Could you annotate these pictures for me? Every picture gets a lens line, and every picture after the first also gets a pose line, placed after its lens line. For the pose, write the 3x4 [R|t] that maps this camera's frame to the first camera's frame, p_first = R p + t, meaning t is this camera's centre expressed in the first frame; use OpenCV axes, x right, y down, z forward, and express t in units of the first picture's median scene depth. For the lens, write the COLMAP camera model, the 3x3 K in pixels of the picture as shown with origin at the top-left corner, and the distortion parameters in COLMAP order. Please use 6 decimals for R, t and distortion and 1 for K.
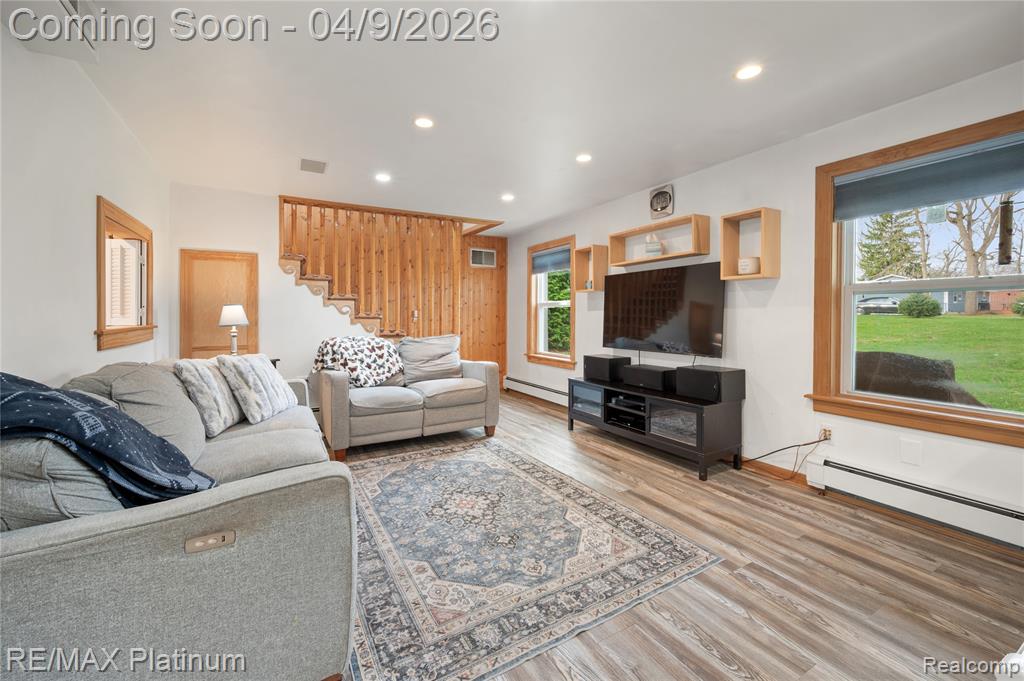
lens RADIAL K [[414.7, 0, 517.1], [0, 414.7, 312.8], [0, 0, 1]] dist [-0.000659, -0.000635]
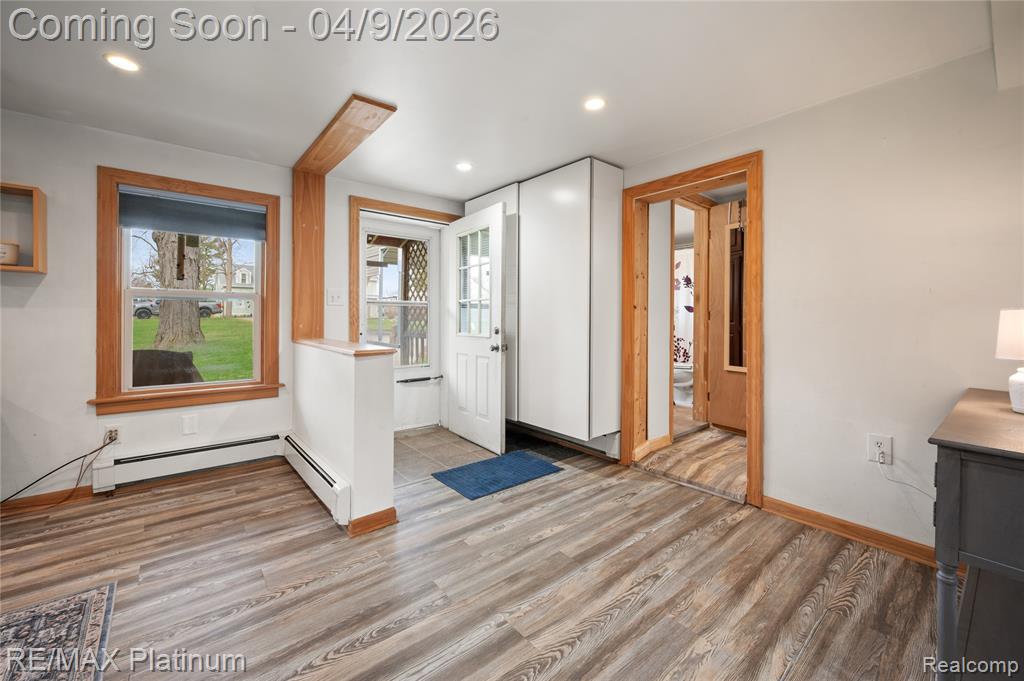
lens RADIAL K [[414.7, 0, 499.5], [0, 414.7, 322.6], [0, 0, 1]] dist [-0.000659, -0.000635]
pose [[-0.153779, -0.011760, 0.988035, -0.404510], [-0.006945, 0.999917, 0.010820, -0.000137], [-0.988081, -0.005198, -0.153848, 0.225032]]
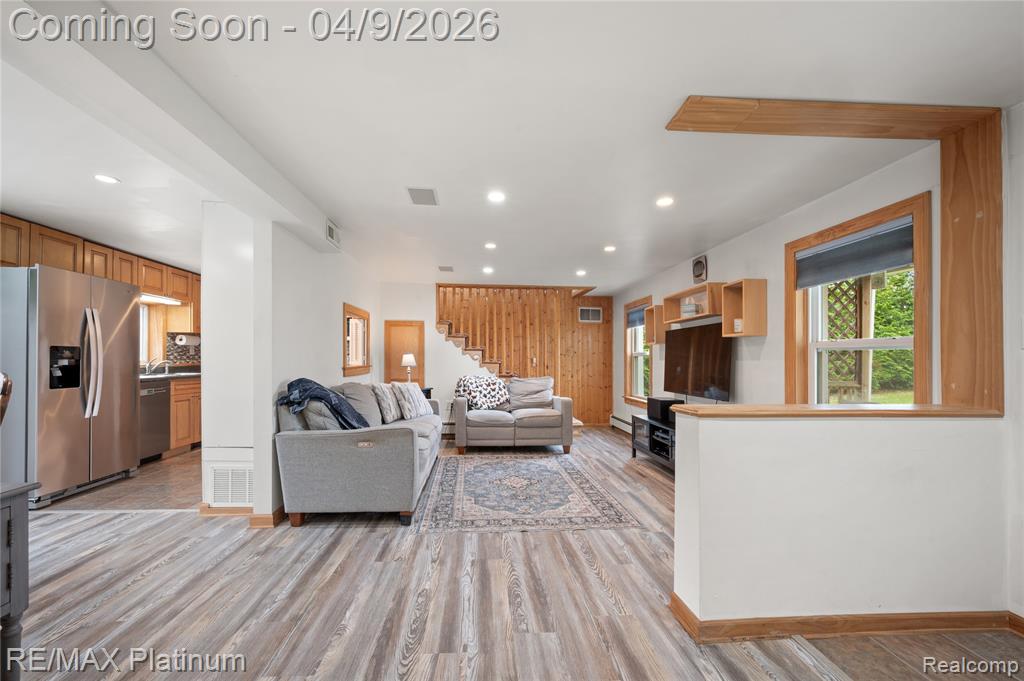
lens RADIAL K [[414.7, 0, 510.9], [0, 414.7, 364.3], [0, 0, 1]] dist [-0.000659, -0.000635]
pose [[0.903715, 0.018458, -0.427736, 0.521172], [-0.012387, 0.999779, 0.016971, -0.014018], [0.427955, -0.010038, 0.903745, -0.427126]]
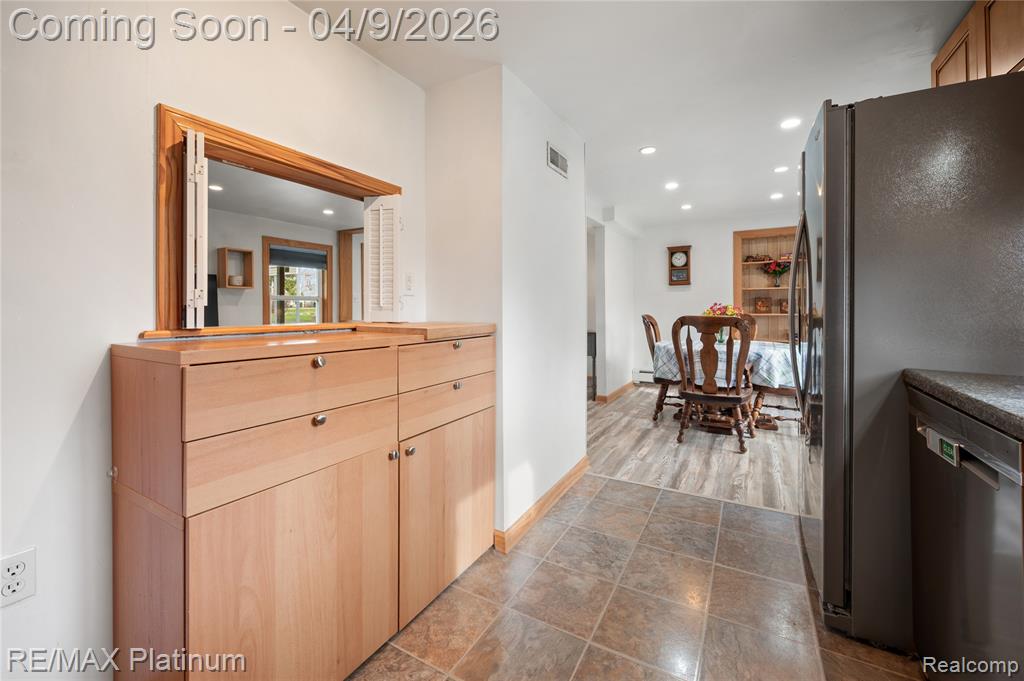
lens RADIAL K [[414.7, 0, 514.7], [0, 414.7, 310.8], [0, 0, 1]] dist [-0.000659, -0.000635]
pose [[-0.513962, 0.003388, 0.857806, -1.633769], [0.001420, 0.999994, -0.003099, 0.016567], [-0.857812, -0.000375, -0.513964, 1.007611]]
